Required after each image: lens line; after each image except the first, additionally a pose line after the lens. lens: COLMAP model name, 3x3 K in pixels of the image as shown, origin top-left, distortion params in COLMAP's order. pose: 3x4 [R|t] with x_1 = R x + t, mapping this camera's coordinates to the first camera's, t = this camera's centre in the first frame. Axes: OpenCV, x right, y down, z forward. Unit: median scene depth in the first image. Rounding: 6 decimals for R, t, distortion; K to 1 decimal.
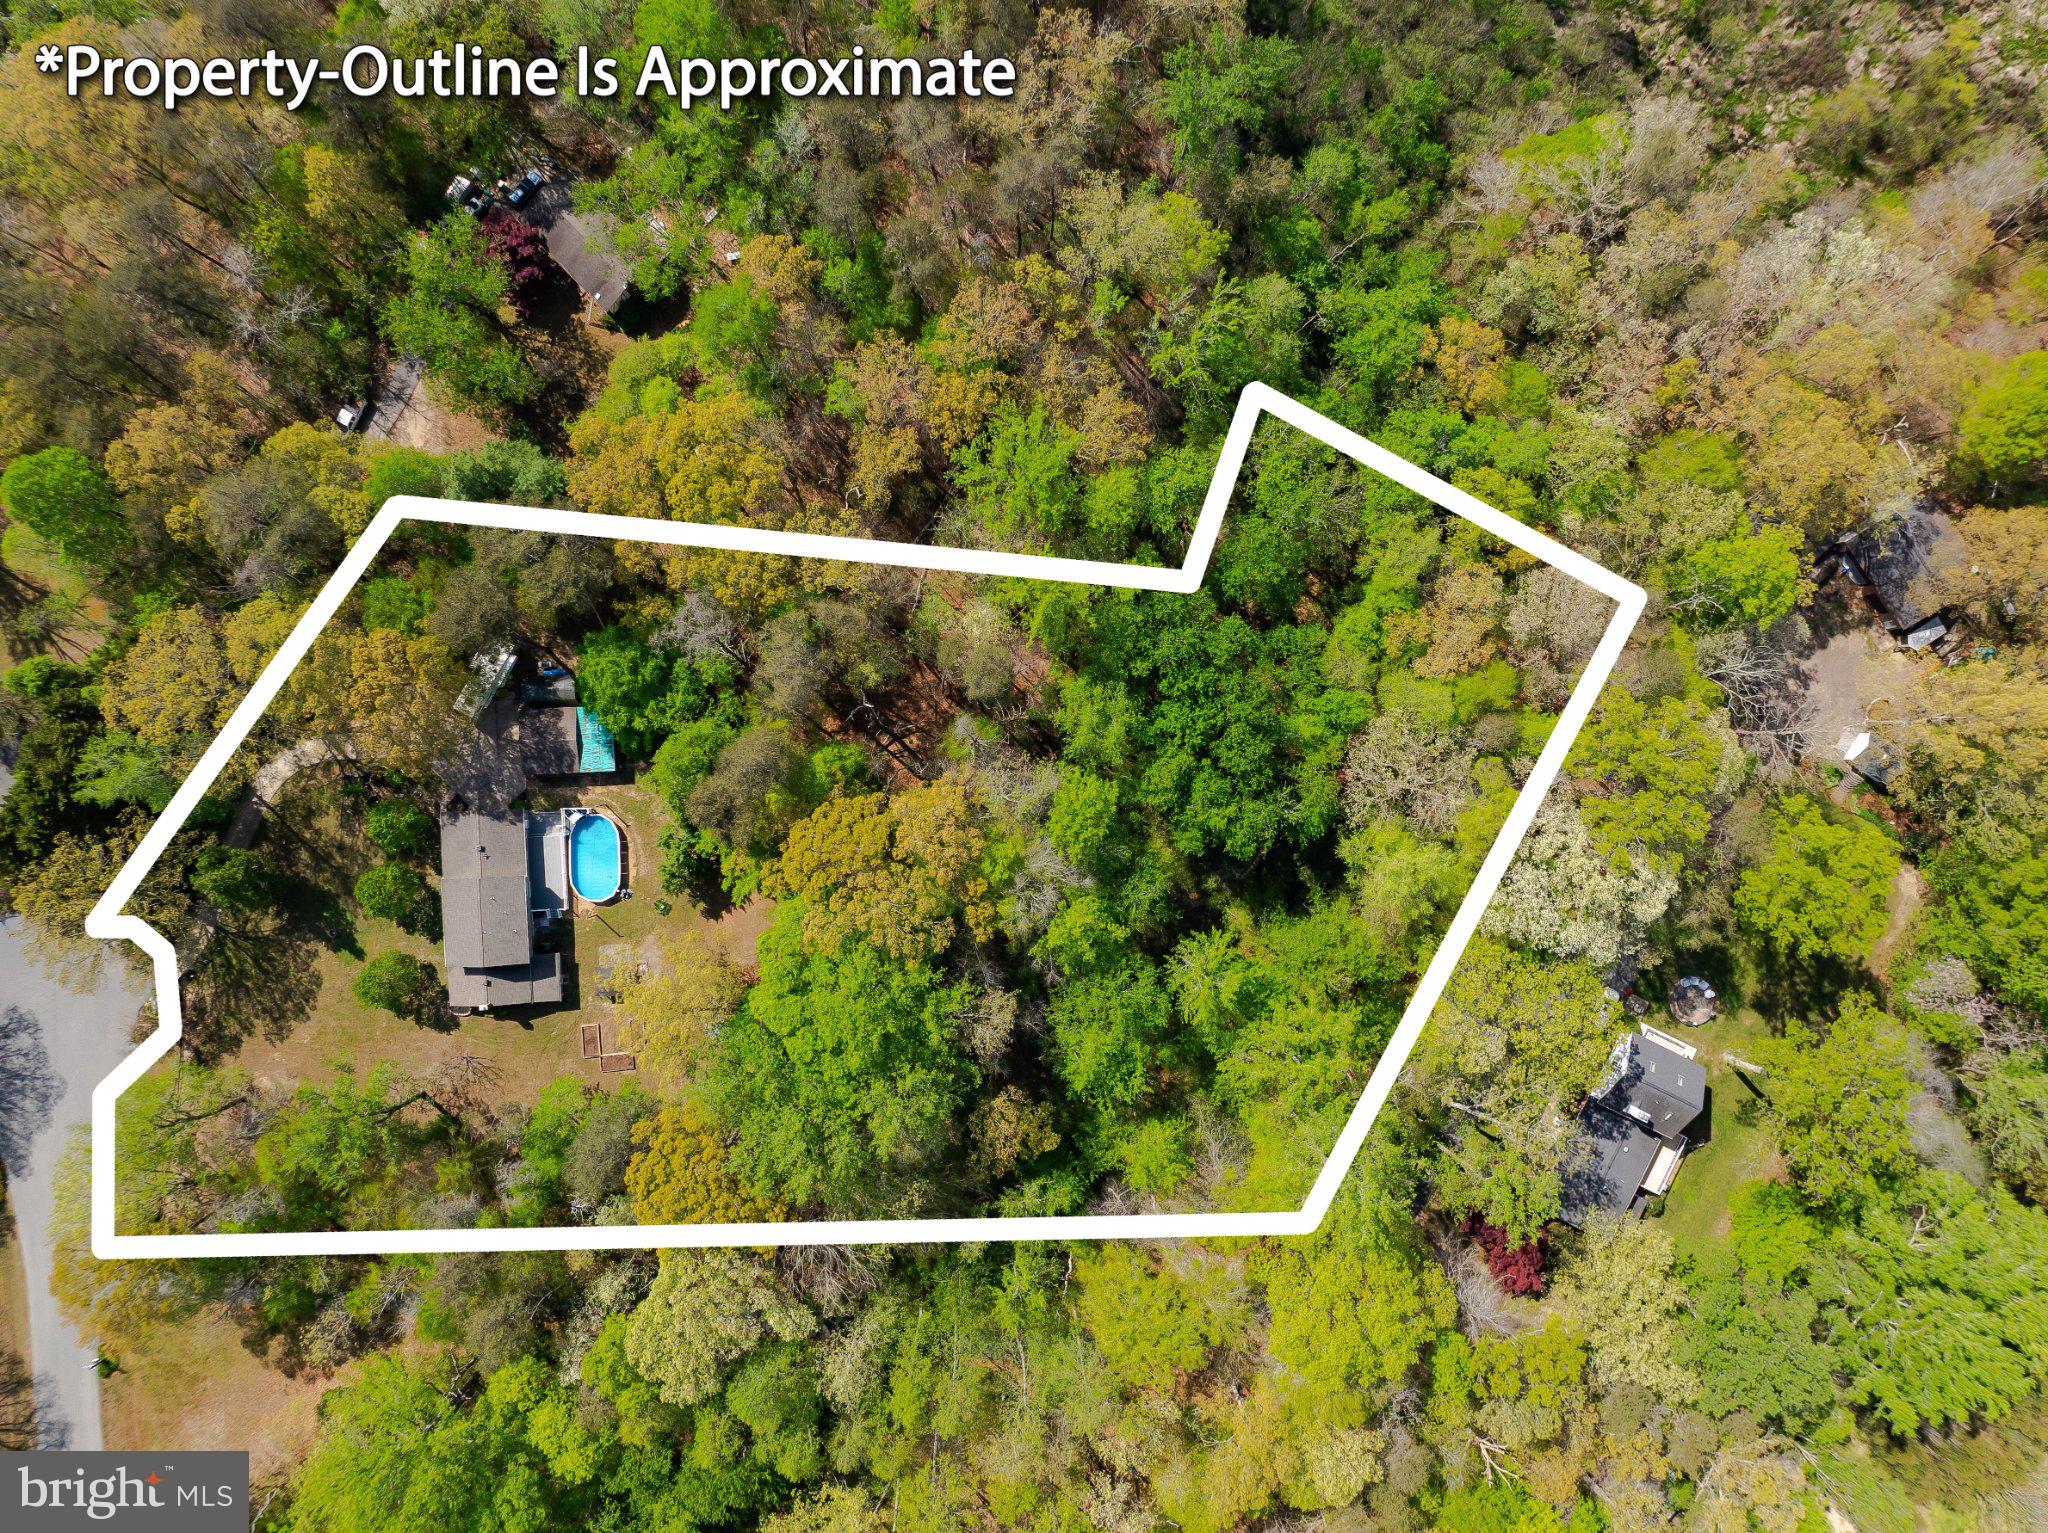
lens RADIAL K [[1431.3, 0, 1022.9], [0, 1431.3, 764.0], [0, 0, 1]] dist [-0.008704, -0.002862]
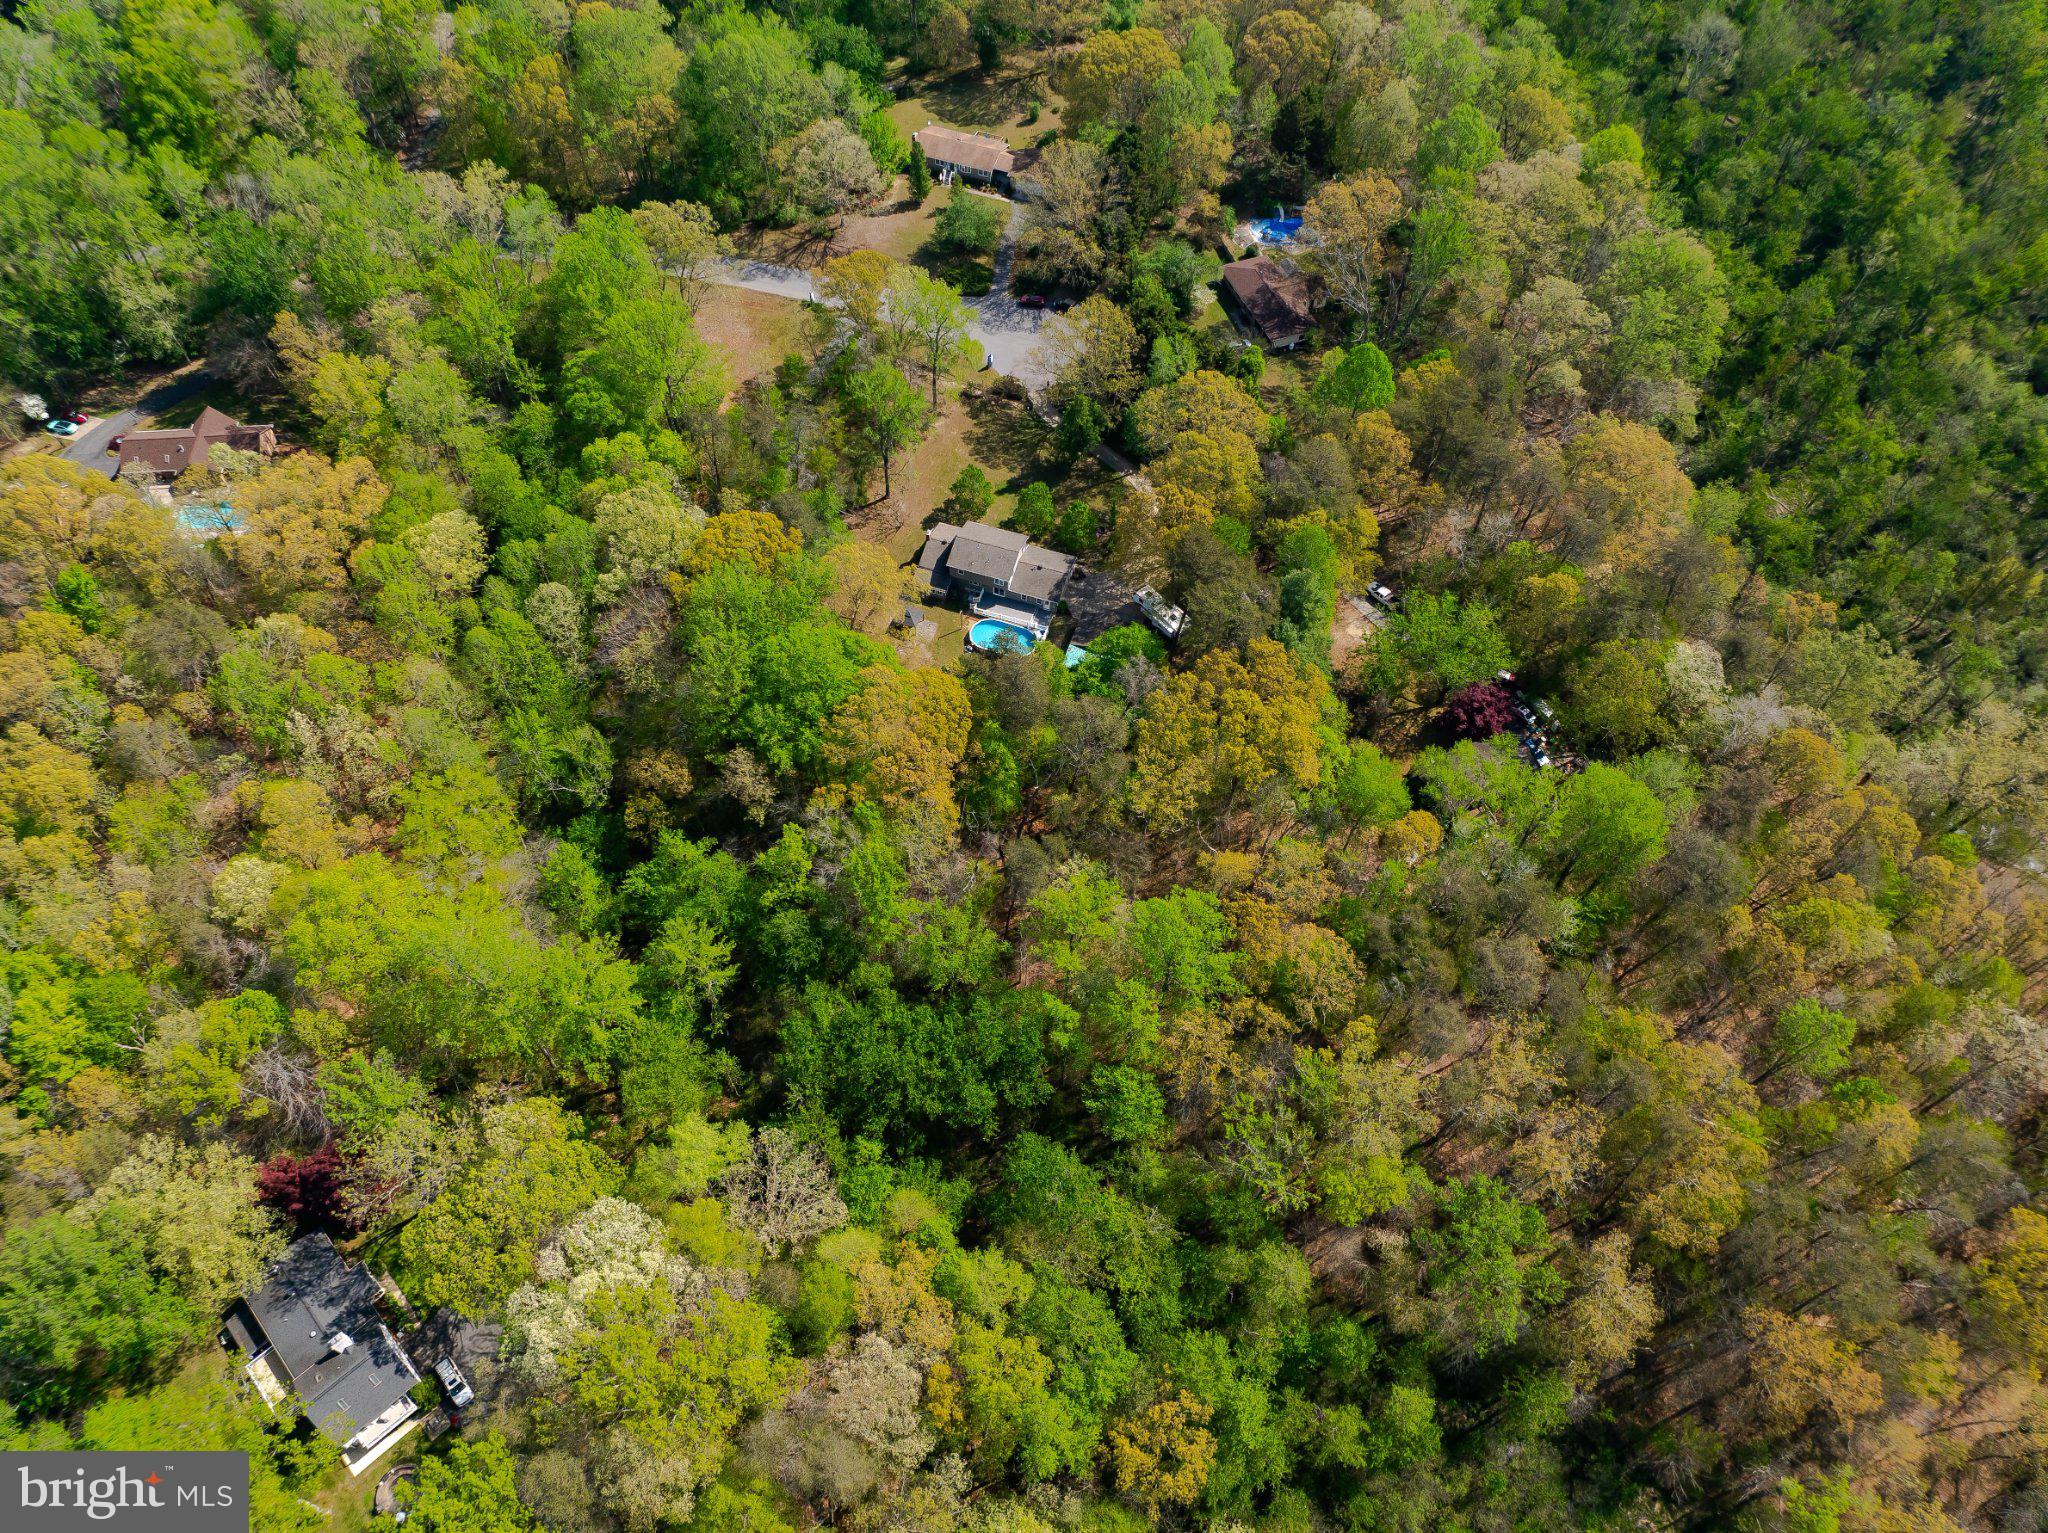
lens RADIAL K [[1431.3, 0, 1021.8], [0, 1431.3, 765.9], [0, 0, 1]] dist [-0.008704, -0.002862]
pose [[-0.354673, 0.776375, -0.521008, 0.452258], [-0.934728, -0.307628, 0.177900, -0.213866], [-0.022160, 0.550097, 0.834807, -0.003095]]
